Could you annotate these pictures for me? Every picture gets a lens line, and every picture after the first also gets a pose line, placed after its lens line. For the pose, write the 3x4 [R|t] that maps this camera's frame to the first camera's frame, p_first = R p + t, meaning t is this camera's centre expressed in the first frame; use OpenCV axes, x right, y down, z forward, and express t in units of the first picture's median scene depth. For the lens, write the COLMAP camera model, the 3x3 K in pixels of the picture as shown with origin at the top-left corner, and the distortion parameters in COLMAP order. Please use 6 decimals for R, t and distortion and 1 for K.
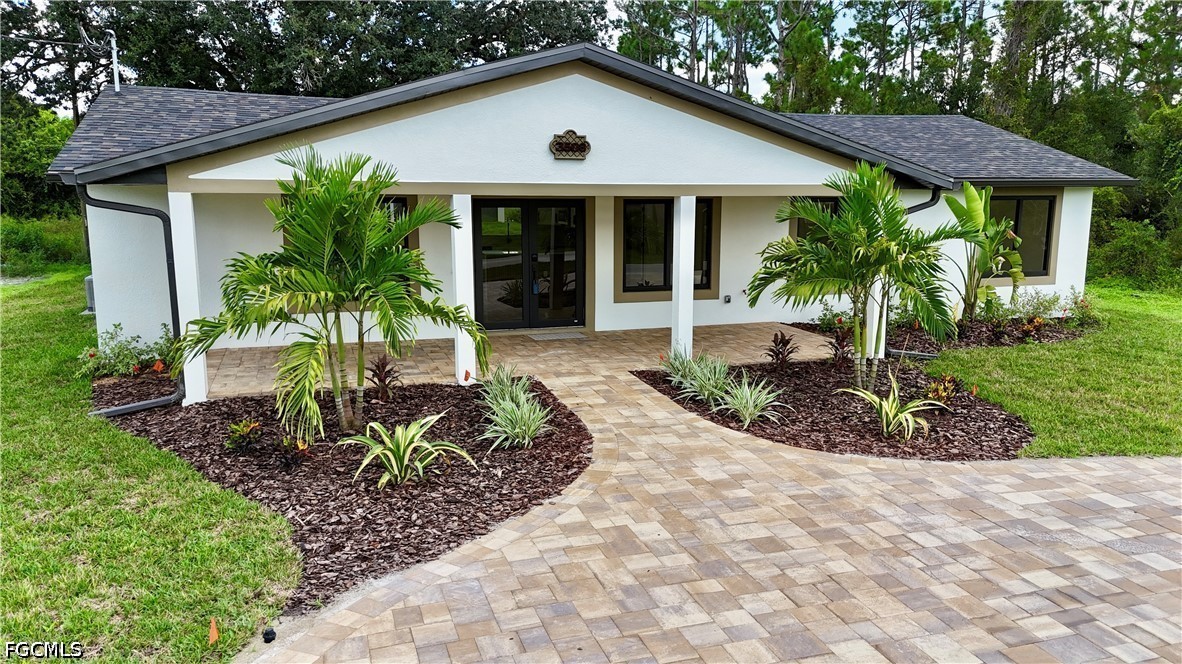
lens RADIAL K [[862.7, 0, 596.9], [0, 862.7, 337.1], [0, 0, 1]] dist [0.072939, -0.073998]
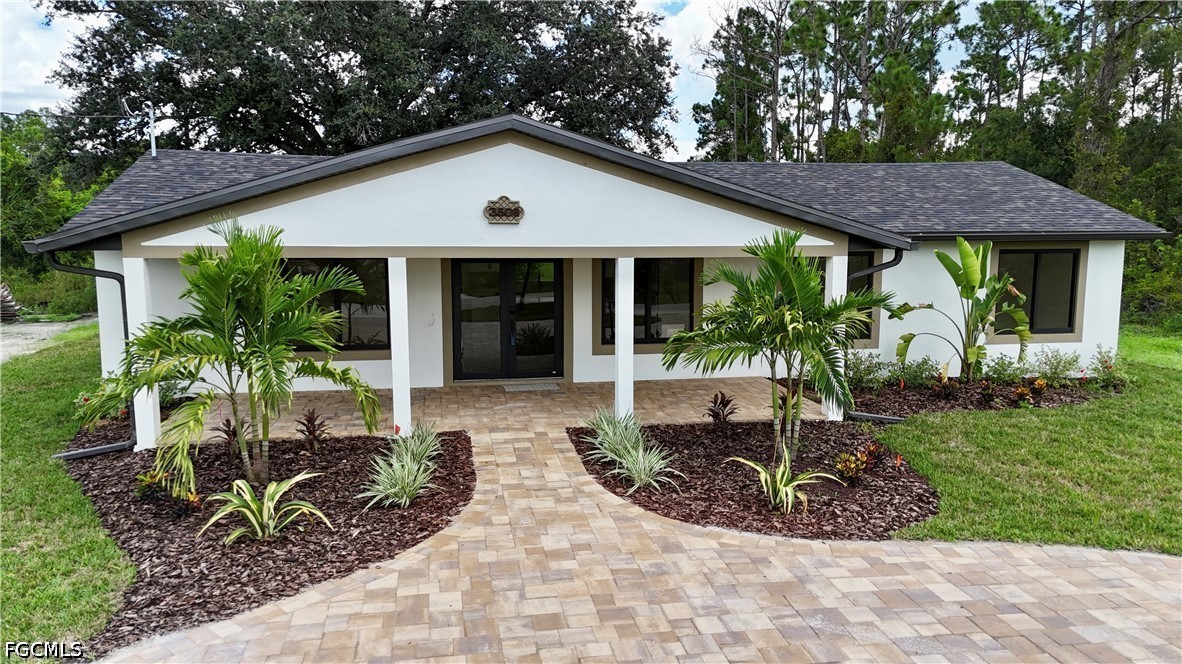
lens RADIAL K [[862.7, 0, 596.9], [0, 862.7, 337.1], [0, 0, 1]] dist [0.072939, -0.073998]
pose [[0.990132, 0.016653, -0.139145, 0.268779], [-0.021803, 0.999129, -0.035567, -0.040851], [0.138432, 0.038249, 0.989633, -0.009246]]
